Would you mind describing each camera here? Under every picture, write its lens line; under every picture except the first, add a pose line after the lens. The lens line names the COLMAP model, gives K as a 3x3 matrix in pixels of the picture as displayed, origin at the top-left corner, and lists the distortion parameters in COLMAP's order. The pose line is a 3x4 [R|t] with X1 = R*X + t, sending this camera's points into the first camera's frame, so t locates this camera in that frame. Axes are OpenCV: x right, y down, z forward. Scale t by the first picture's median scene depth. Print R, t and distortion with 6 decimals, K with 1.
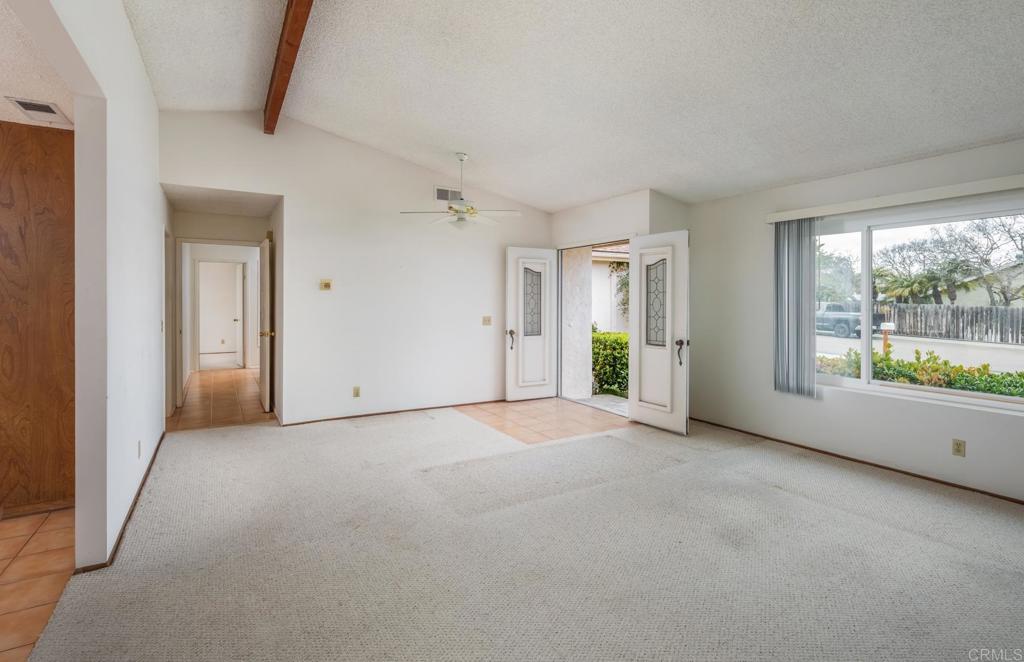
lens RADIAL K [[491.9, 0, 517.0], [0, 491.9, 300.4], [0, 0, 1]] dist [0.004506, -0.001330]
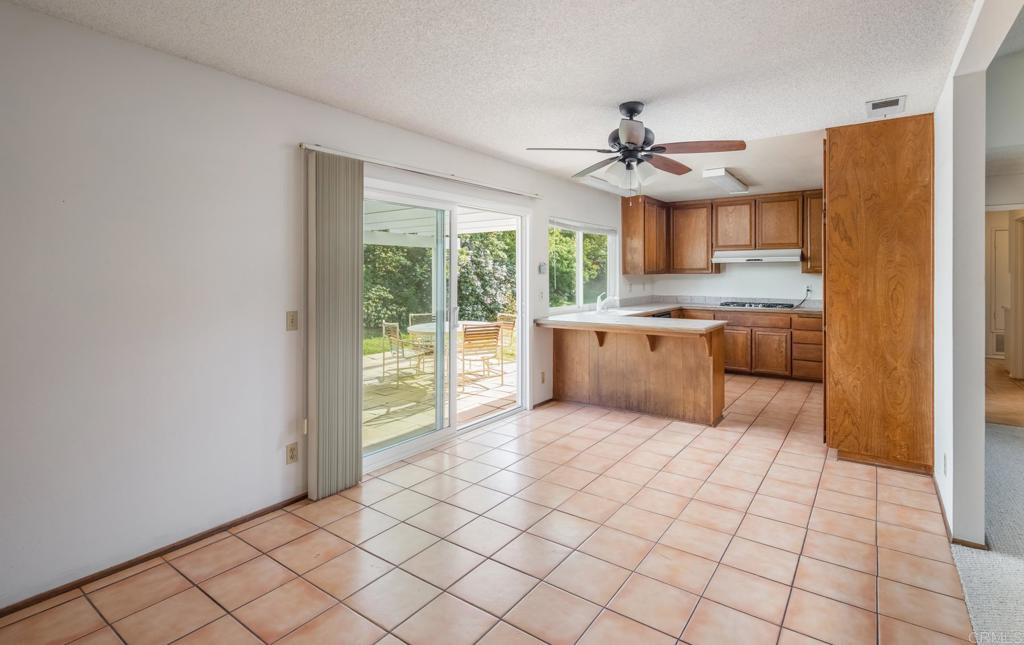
lens RADIAL K [[493.2, 0, 510.9], [0, 493.2, 275.1], [0, 0, 1]] dist [0.003524, -0.000331]
pose [[0.394000, -0.001821, -0.919109, -0.139011], [-0.001430, 0.999996, -0.002594, 0.000993], [0.919109, 0.002336, 0.393996, -0.110994]]
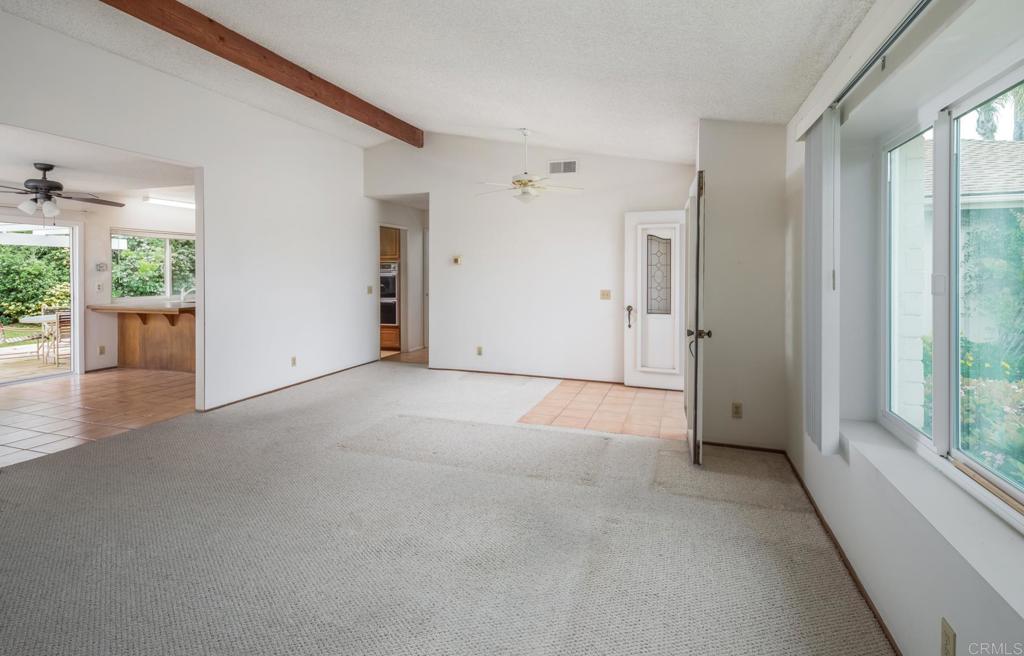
lens RADIAL K [[491.9, 0, 508.7], [0, 491.9, 273.4], [0, 0, 1]] dist [0.004506, -0.001330]
pose [[0.642000, -0.000930, -0.766704, 0.645394], [-0.000208, 0.999999, -0.001386, 0.003107], [0.766704, 0.001049, 0.642000, 0.319228]]
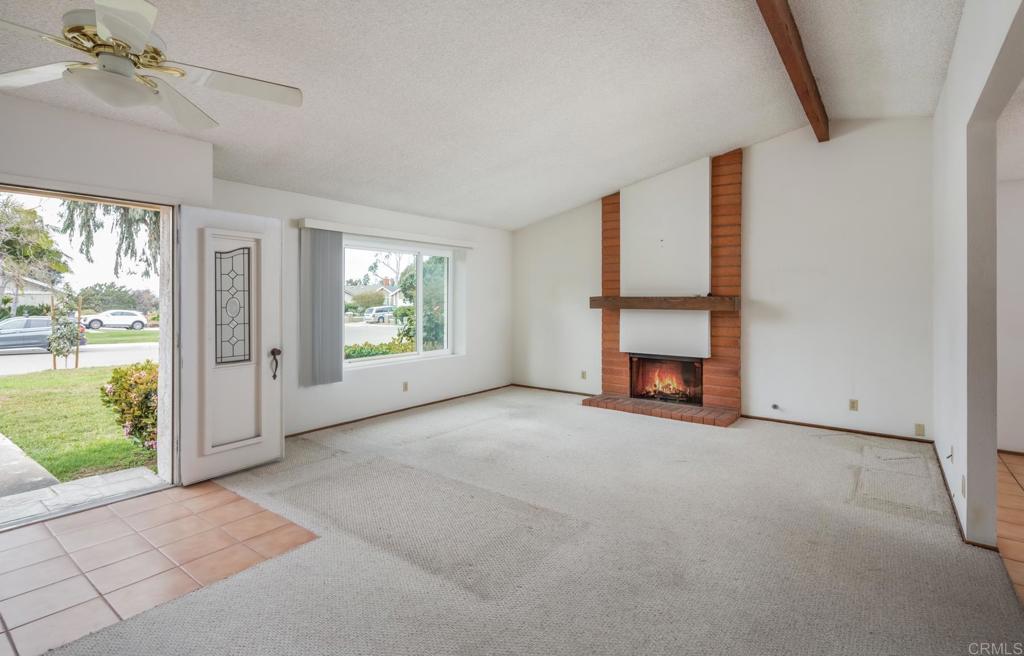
lens RADIAL K [[491.9, 0, 516.5], [0, 491.9, 298.6], [0, 0, 1]] dist [0.004506, -0.001330]
pose [[-0.377007, -0.002020, 0.926208, -0.550050], [-0.001013, 0.999998, 0.001768, -0.005986], [-0.926210, -0.000272, -0.377008, 0.861711]]
